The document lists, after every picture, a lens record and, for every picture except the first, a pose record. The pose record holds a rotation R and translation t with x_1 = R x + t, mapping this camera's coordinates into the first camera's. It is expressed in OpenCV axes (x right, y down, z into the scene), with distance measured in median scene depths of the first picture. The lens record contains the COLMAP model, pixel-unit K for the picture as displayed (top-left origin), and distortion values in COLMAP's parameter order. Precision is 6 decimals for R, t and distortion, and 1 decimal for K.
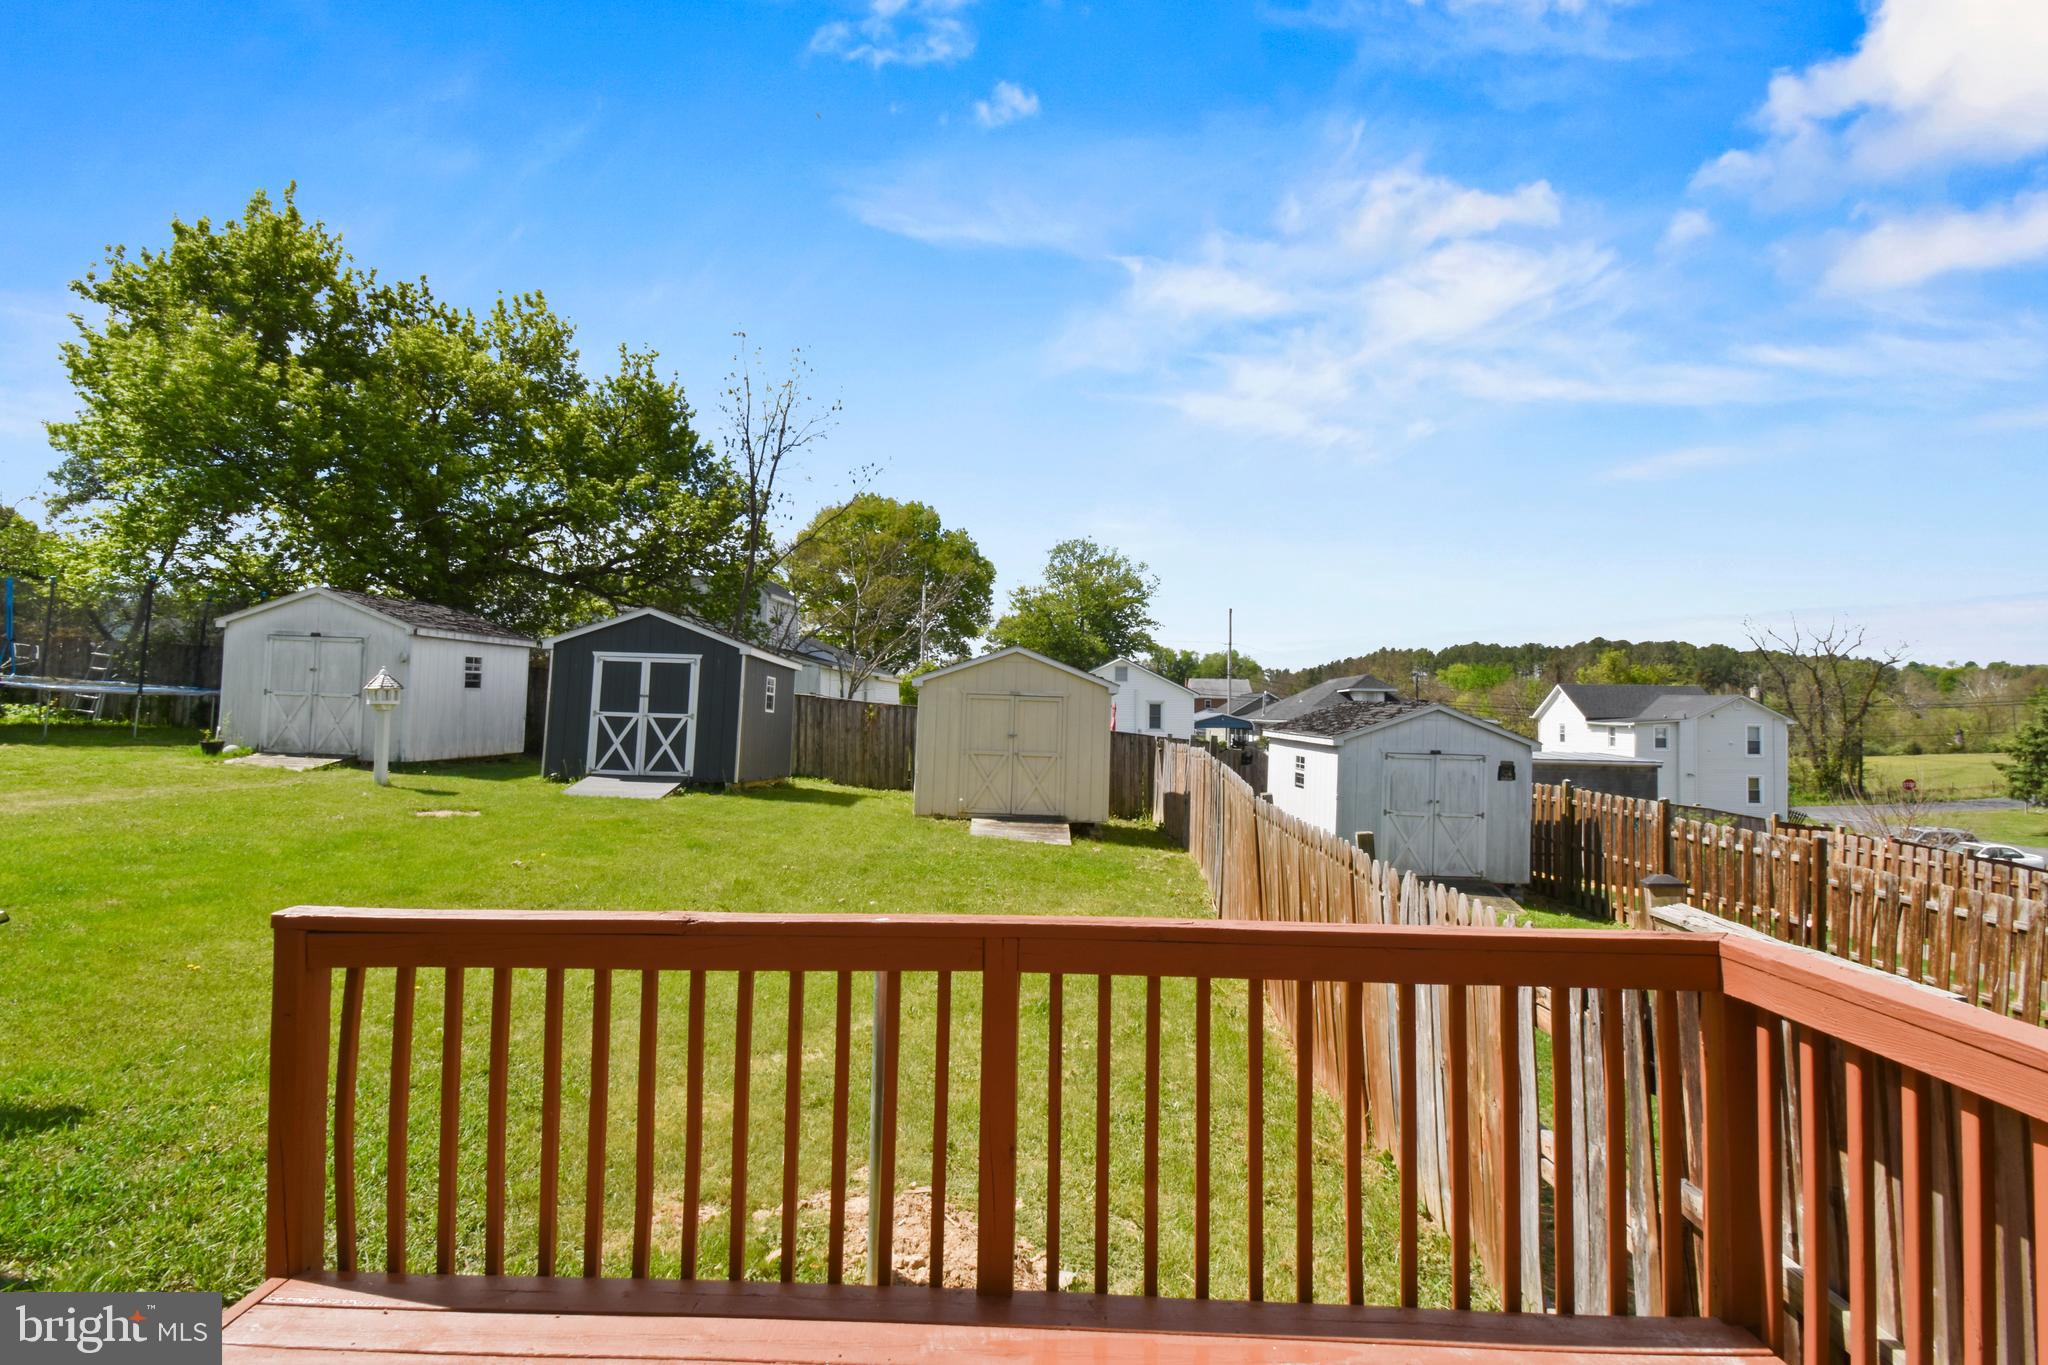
lens RADIAL K [[922.9, 0, 1031.4], [0, 922.9, 685.6], [0, 0, 1]] dist [0.018630, -0.000166]
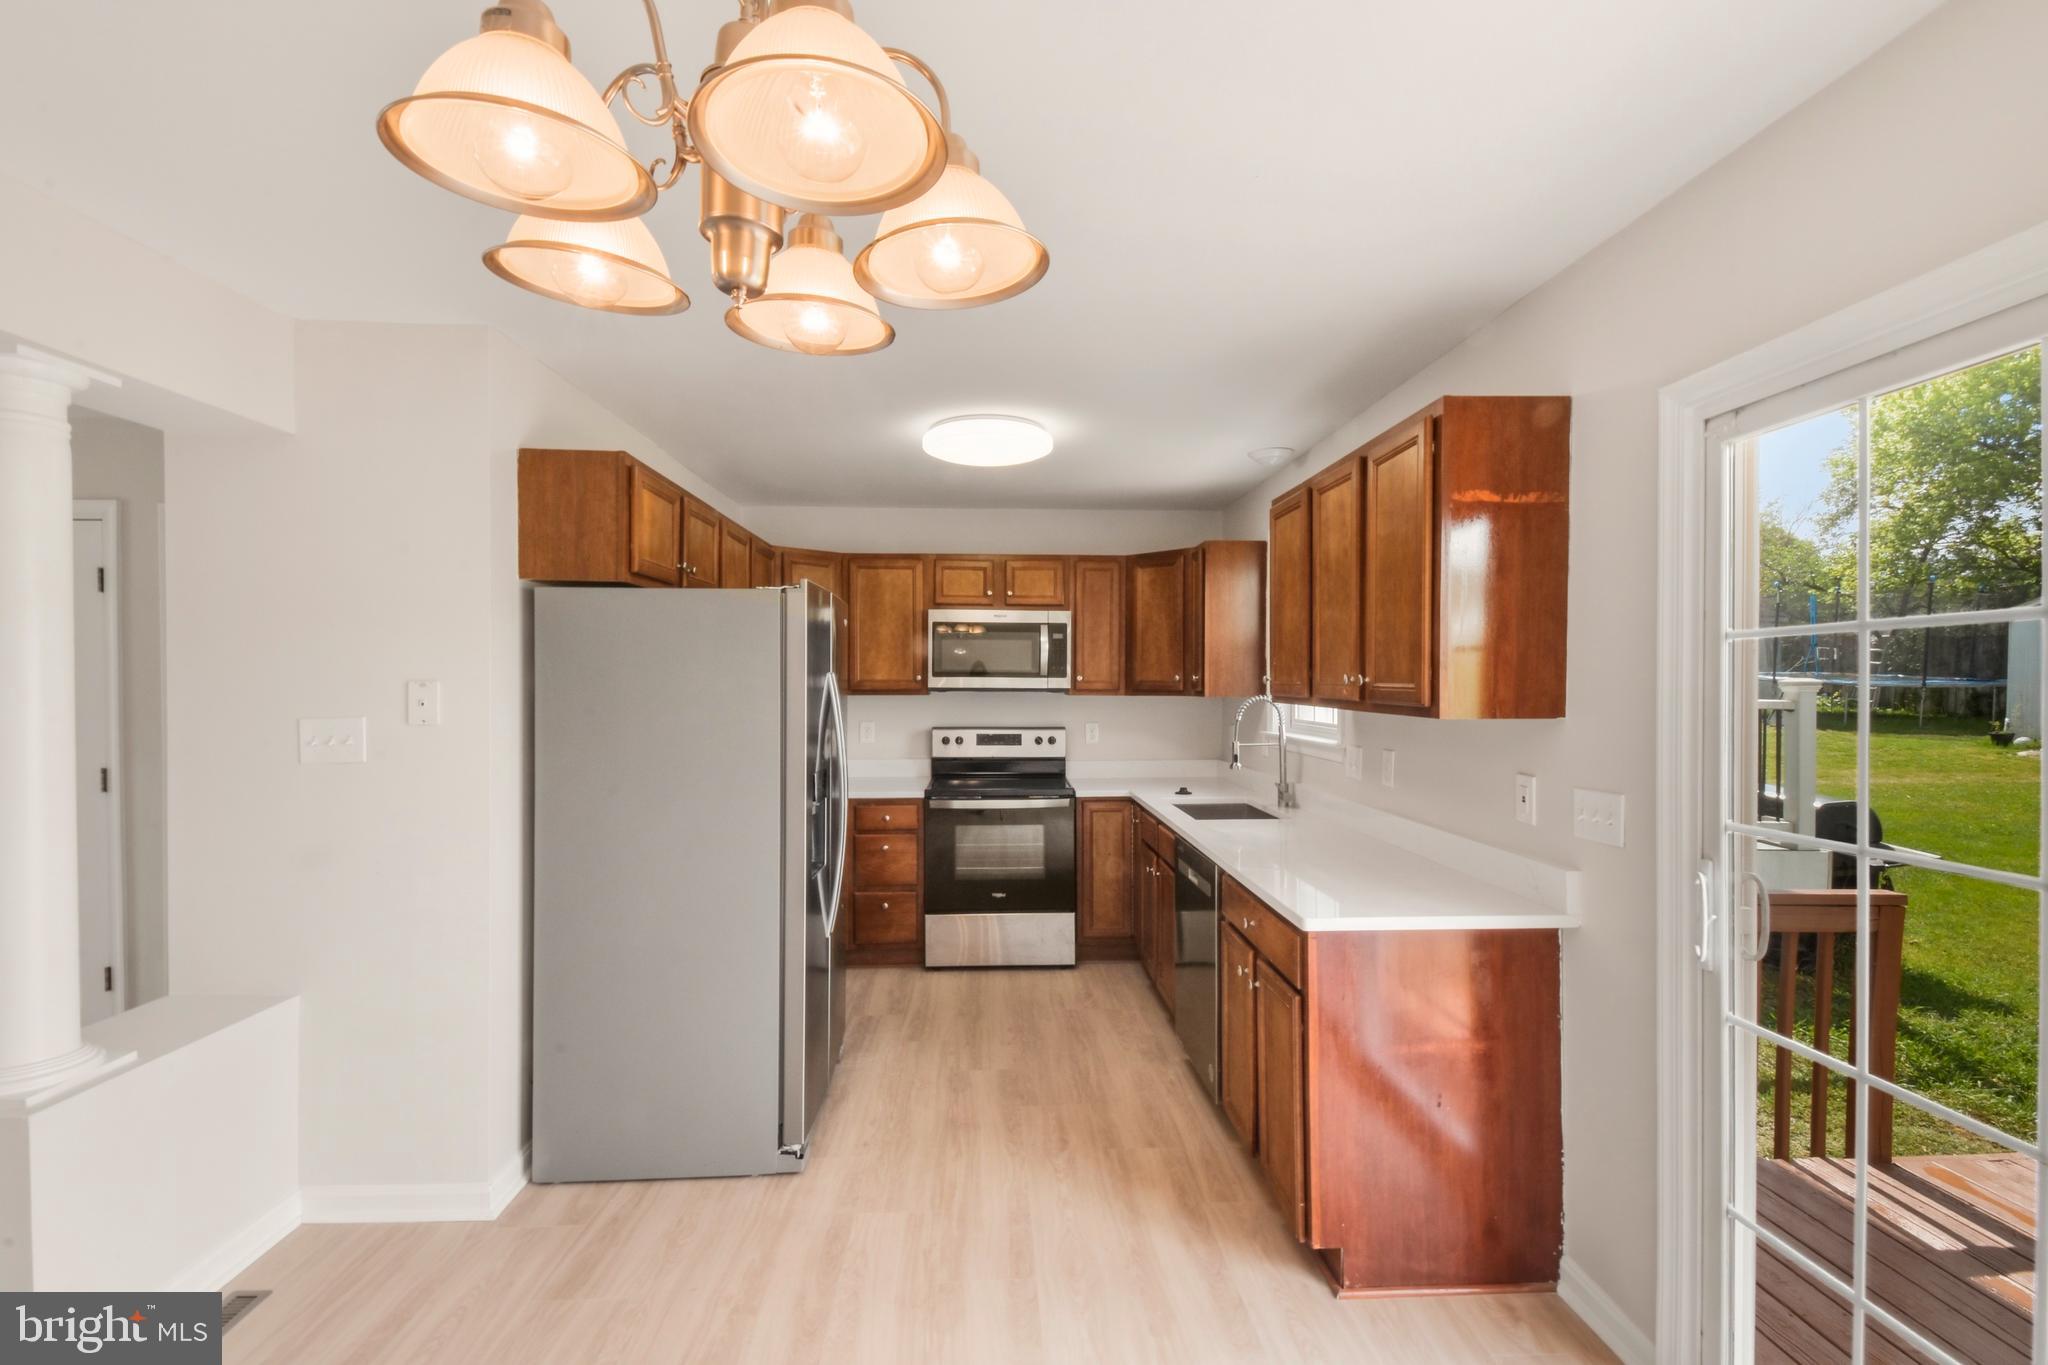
lens RADIAL K [[922.9, 0, 1031.4], [0, 922.9, 685.6], [0, 0, 1]] dist [0.018630, -0.000166]
pose [[0.077833, -0.012022, -0.996894, 0.051669], [0.030608, 0.999485, -0.009663, -0.010725], [0.996496, -0.029761, 0.078161, -0.099292]]
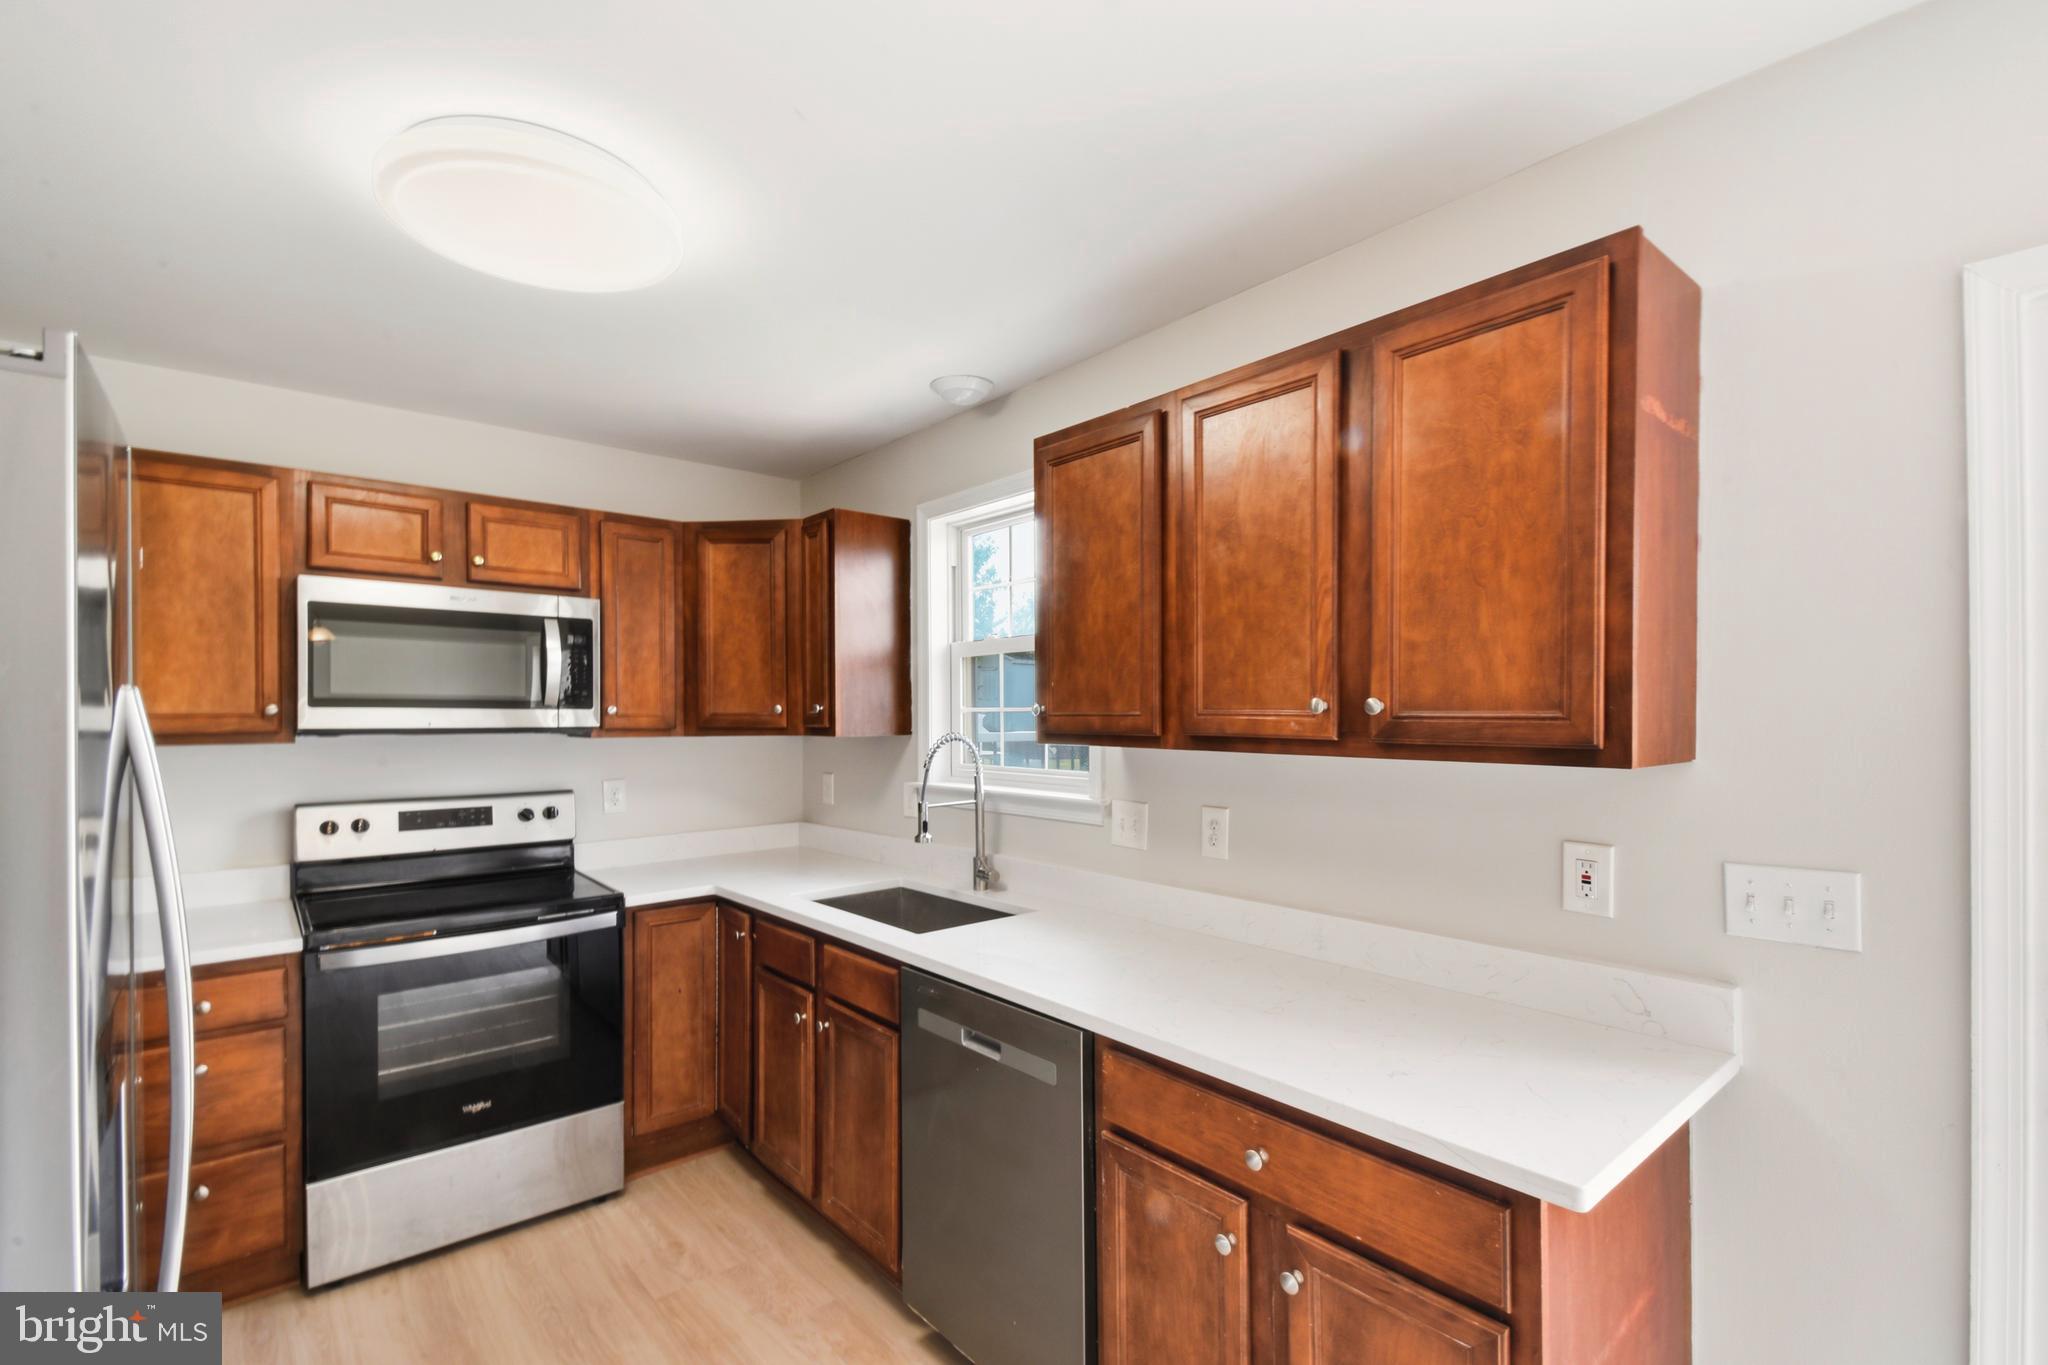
lens RADIAL K [[919.3, 0, 1027.1], [0, 919.3, 716.8], [0, 0, 1]] dist [0.046308, -0.027423]
pose [[0.667995, -0.018237, -0.743942, -0.032399], [0.038566, 0.999205, 0.010135, -0.012464], [0.743165, -0.035461, 0.668167, -0.118152]]
